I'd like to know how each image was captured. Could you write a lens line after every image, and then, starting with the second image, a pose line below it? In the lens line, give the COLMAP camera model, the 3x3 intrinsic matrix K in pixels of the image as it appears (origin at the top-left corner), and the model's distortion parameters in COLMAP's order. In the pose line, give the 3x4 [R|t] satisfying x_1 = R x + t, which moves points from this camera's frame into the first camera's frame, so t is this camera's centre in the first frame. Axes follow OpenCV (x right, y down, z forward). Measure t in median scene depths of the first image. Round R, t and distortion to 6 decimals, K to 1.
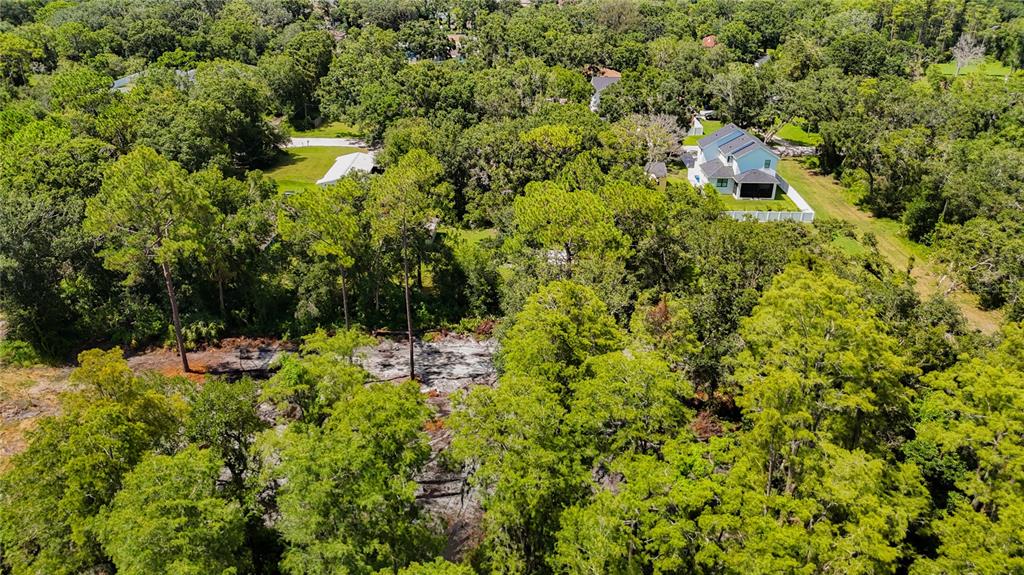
lens RADIAL K [[738.6, 0, 510.8], [0, 738.6, 291.9], [0, 0, 1]] dist [0.082258, -0.090506]
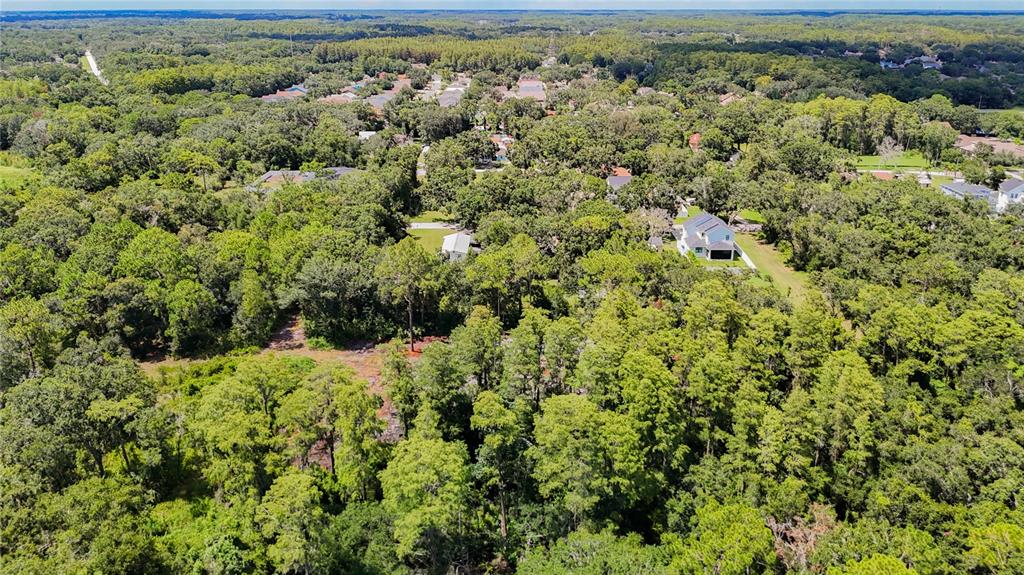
lens RADIAL K [[738.6, 0, 510.8], [0, 738.6, 291.9], [0, 0, 1]] dist [0.082258, -0.090506]
pose [[0.999917, -0.012195, -0.004154, -0.092883], [0.011762, 0.995703, -0.091853, 0.071111], [0.005256, 0.091796, 0.995764, -0.487118]]
